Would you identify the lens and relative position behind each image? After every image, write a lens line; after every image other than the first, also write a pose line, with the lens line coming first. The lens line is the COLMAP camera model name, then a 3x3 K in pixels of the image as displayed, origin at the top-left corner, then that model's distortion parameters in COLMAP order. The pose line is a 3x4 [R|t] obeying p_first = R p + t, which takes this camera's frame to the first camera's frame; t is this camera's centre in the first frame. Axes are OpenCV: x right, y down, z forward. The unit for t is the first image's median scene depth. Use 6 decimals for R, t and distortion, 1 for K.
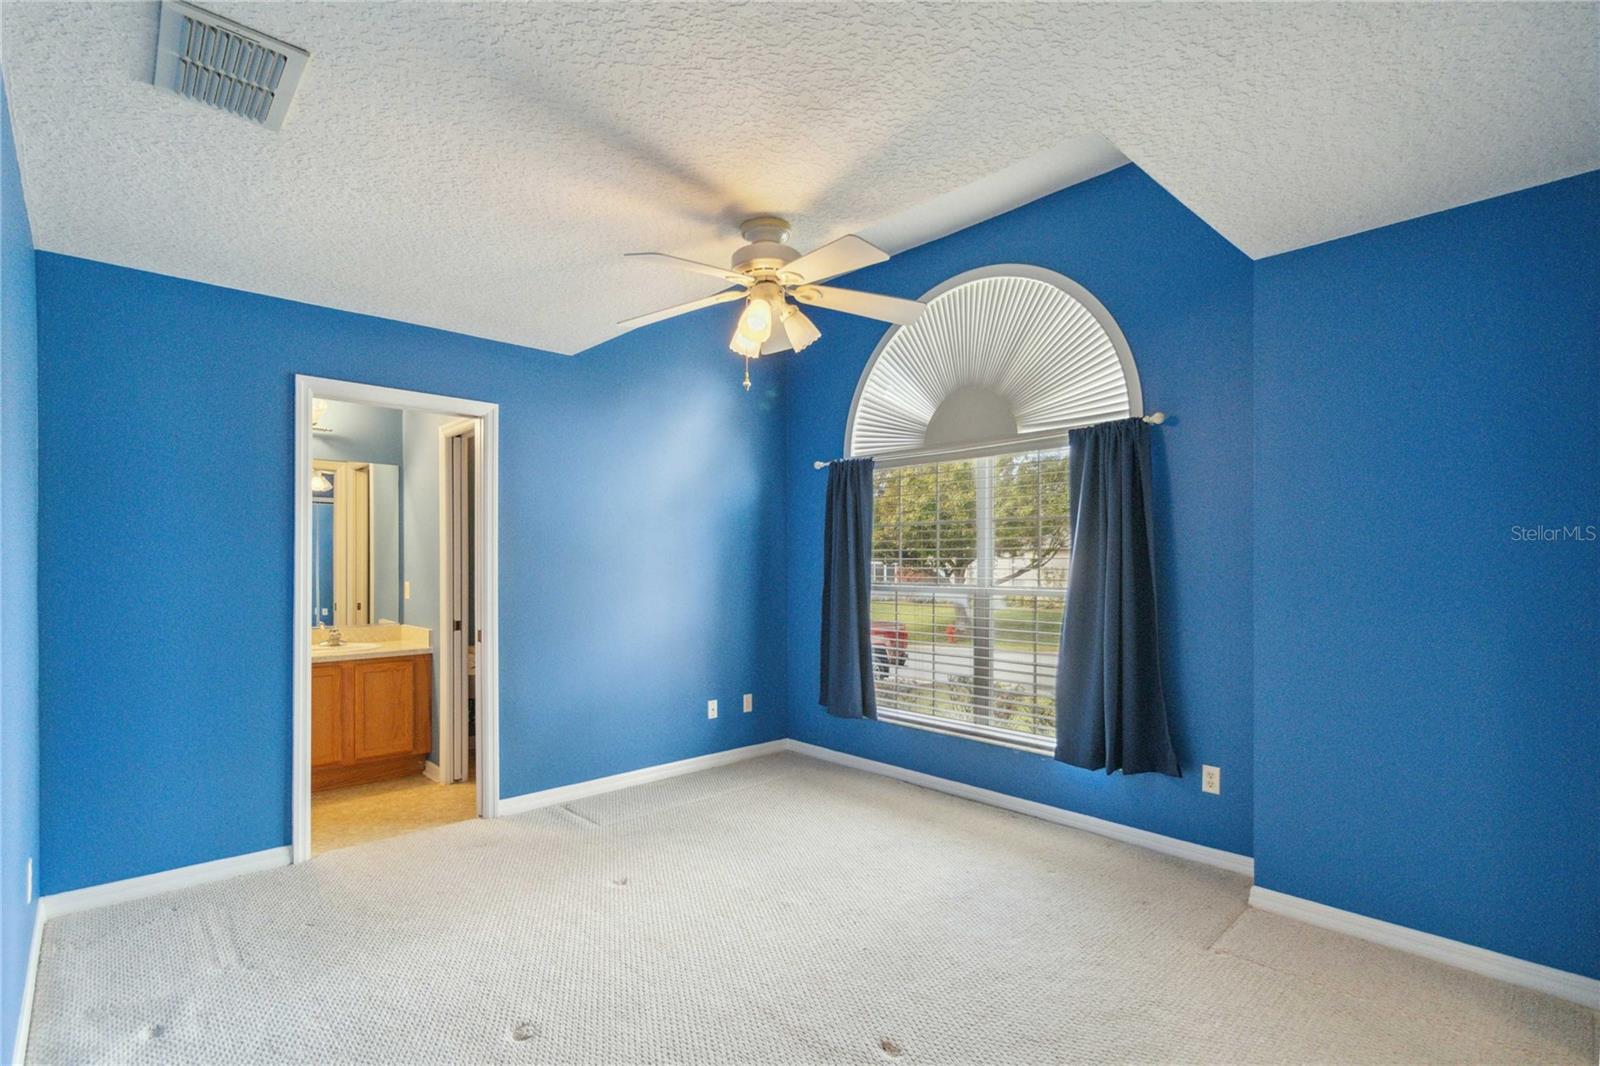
lens RADIAL K [[766.5, 0, 799.5], [0, 766.5, 566.8], [0, 0, 1]] dist [0.002808, 0.000481]
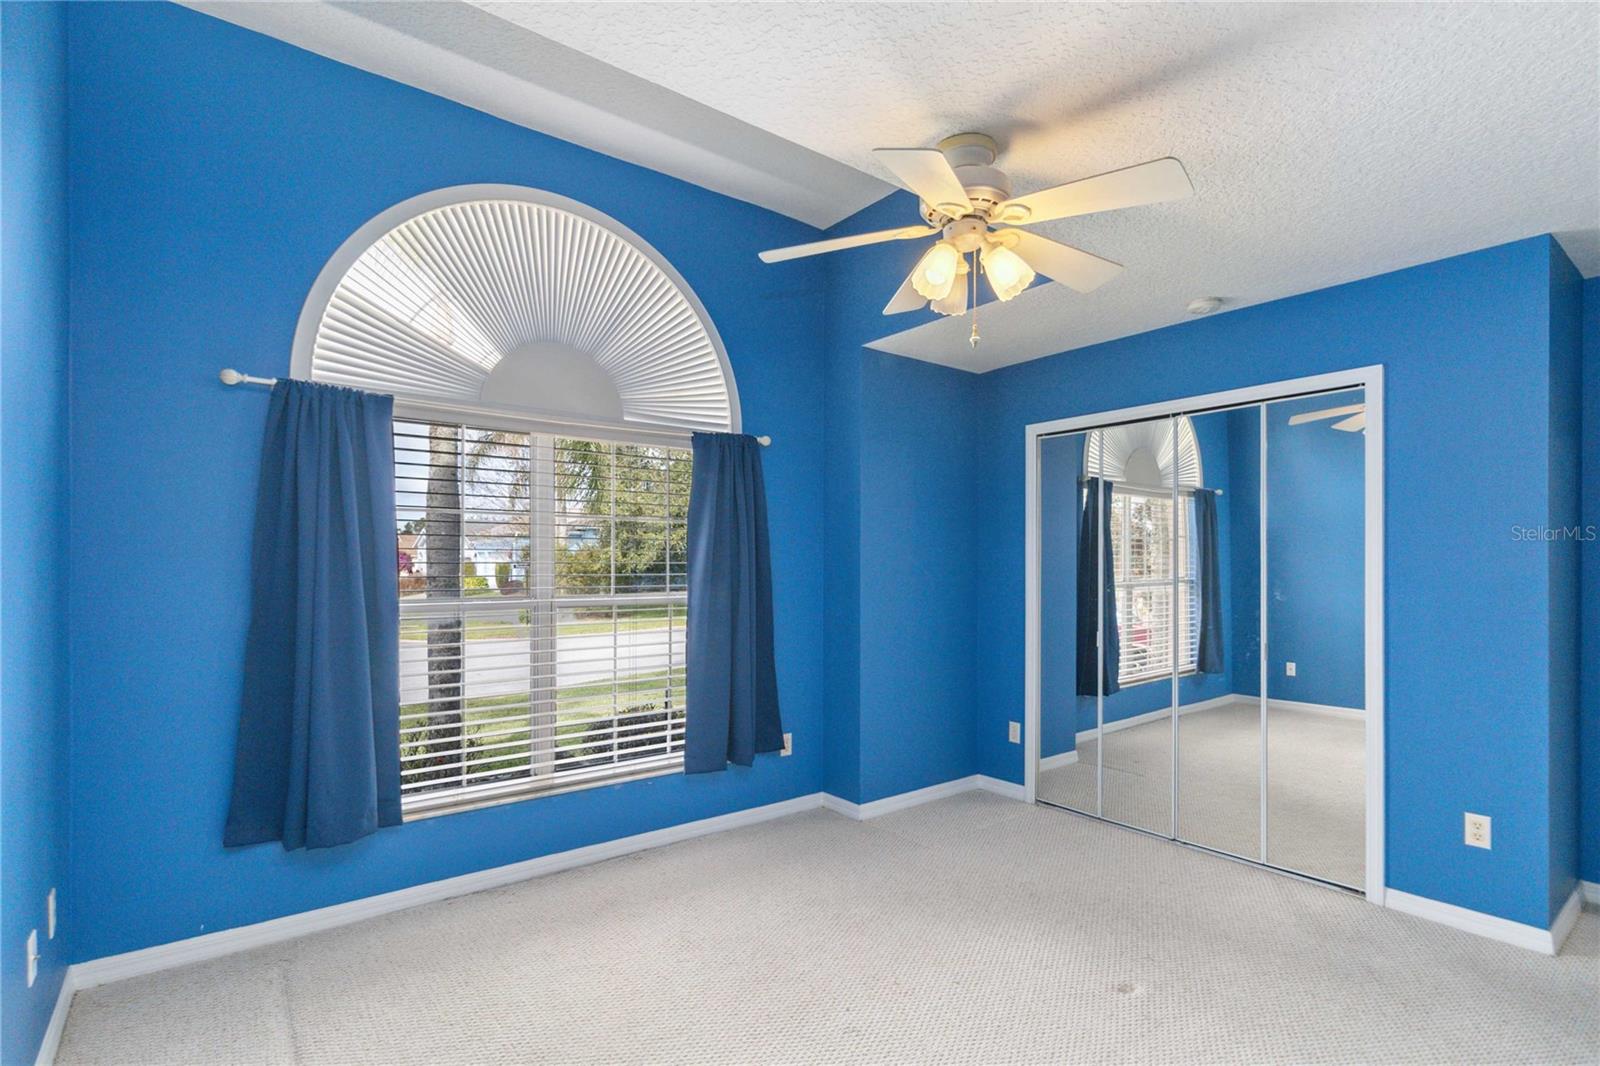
lens RADIAL K [[766.5, 0, 799.5], [0, 766.5, 566.8], [0, 0, 1]] dist [0.002808, 0.000481]
pose [[0.087925, 0.001440, 0.996126, -0.593494], [0.006400, 0.999978, -0.002010, -0.003503], [-0.996107, 0.006552, 0.087914, 0.763961]]
